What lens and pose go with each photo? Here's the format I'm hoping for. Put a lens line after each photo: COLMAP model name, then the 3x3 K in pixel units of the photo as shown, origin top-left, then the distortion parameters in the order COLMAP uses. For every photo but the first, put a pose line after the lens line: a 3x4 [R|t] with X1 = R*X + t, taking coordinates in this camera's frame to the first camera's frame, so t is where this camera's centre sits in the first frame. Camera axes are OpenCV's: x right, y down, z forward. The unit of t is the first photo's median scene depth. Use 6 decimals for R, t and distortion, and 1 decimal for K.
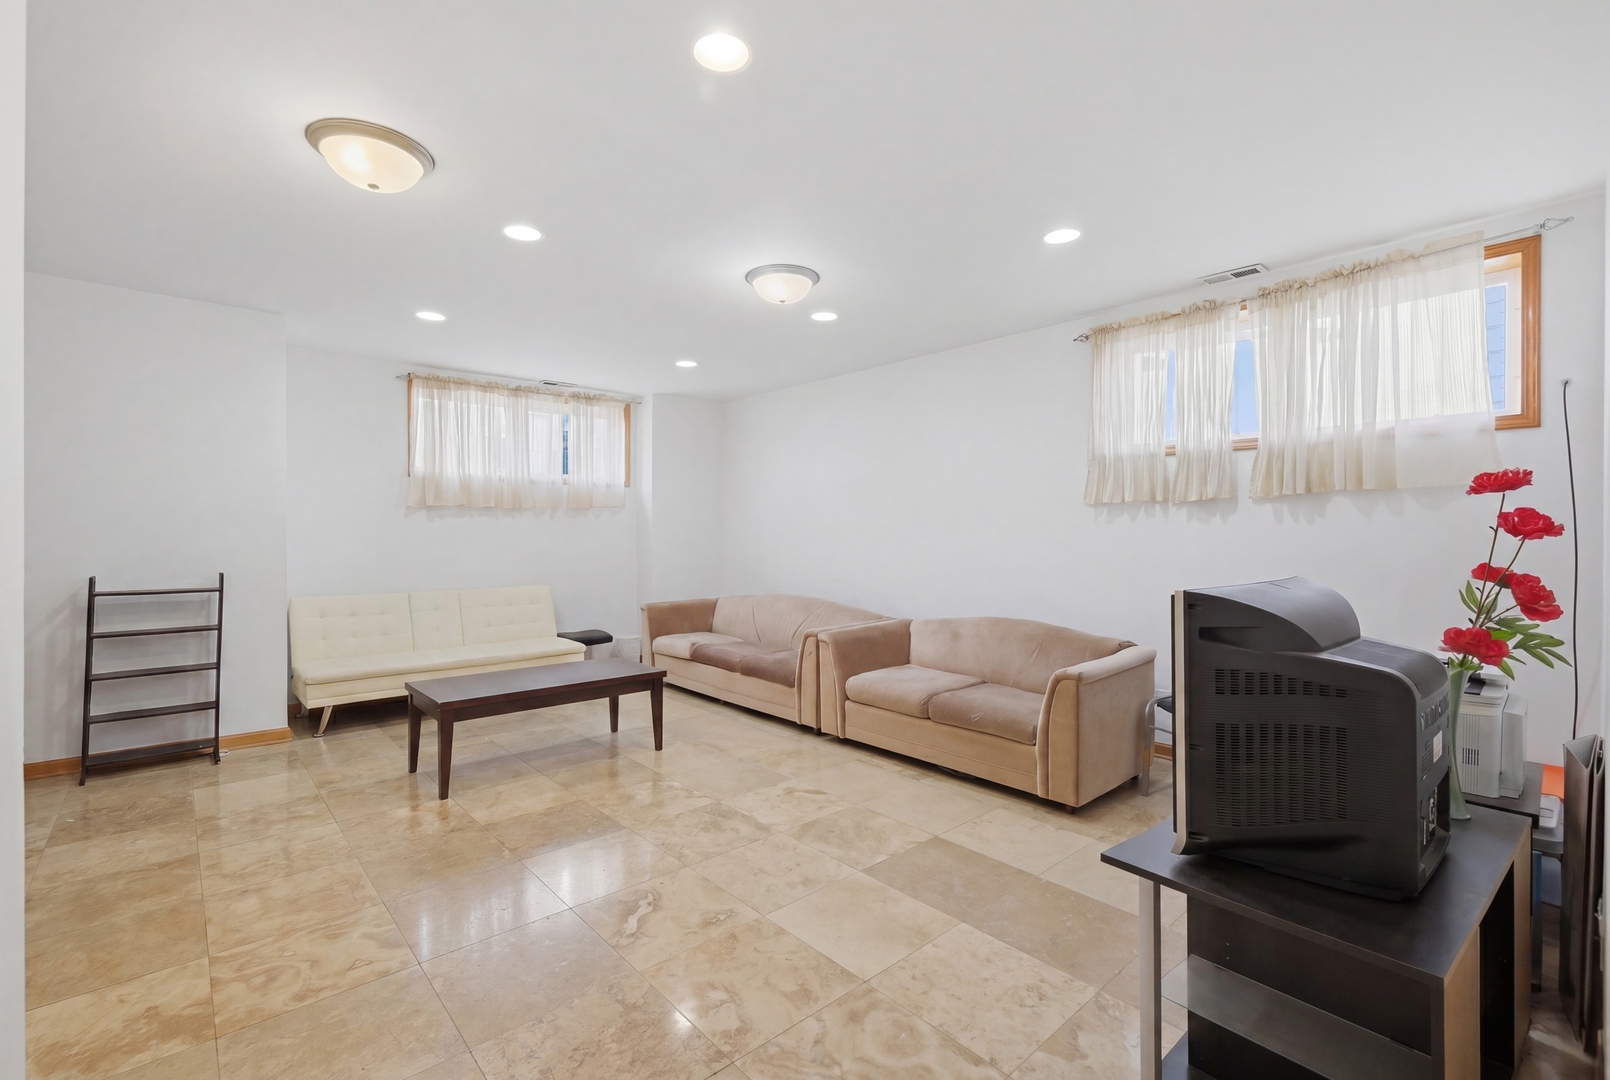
lens RADIAL K [[715.5, 0, 803.5], [0, 715.5, 531.3], [0, 0, 1]] dist [-0.004651, 0.000168]
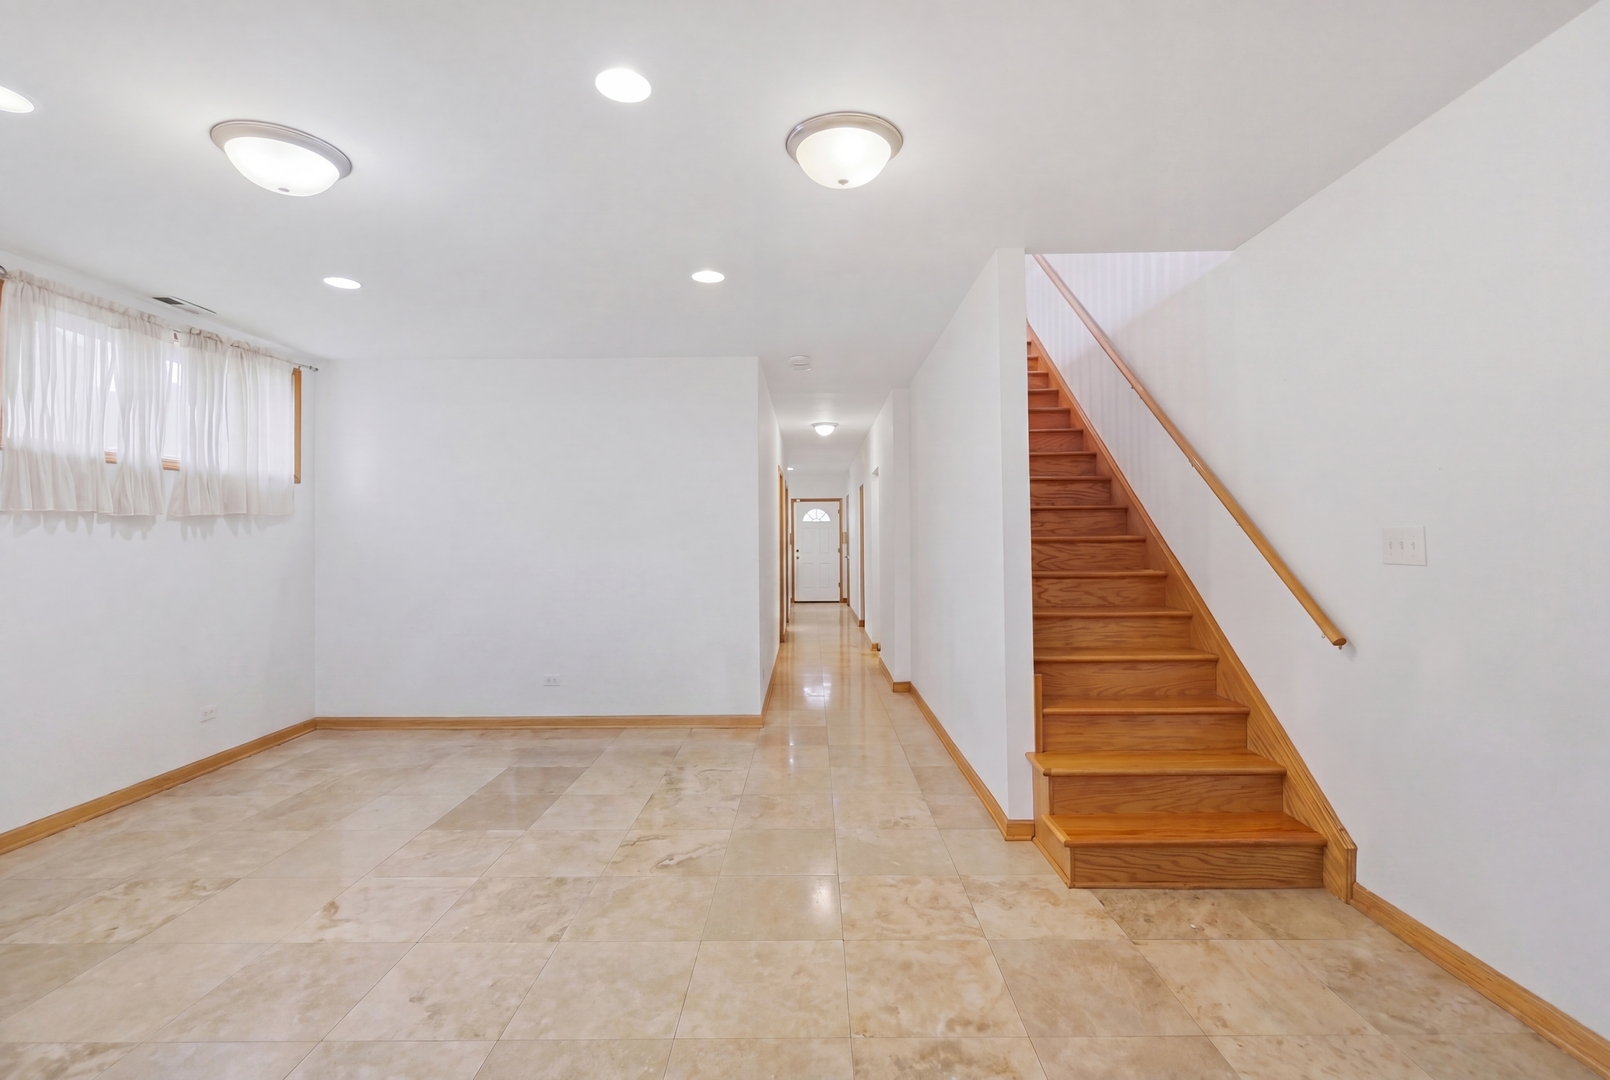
lens RADIAL K [[715.5, 0, 804.7], [0, 715.5, 540.0], [0, 0, 1]] dist [-0.004651, 0.000168]
pose [[-0.739827, 0.002018, 0.672794, -0.803486], [0.001779, 0.999998, -0.001043, -0.007627], [-0.672795, 0.000426, -0.739829, 1.174983]]
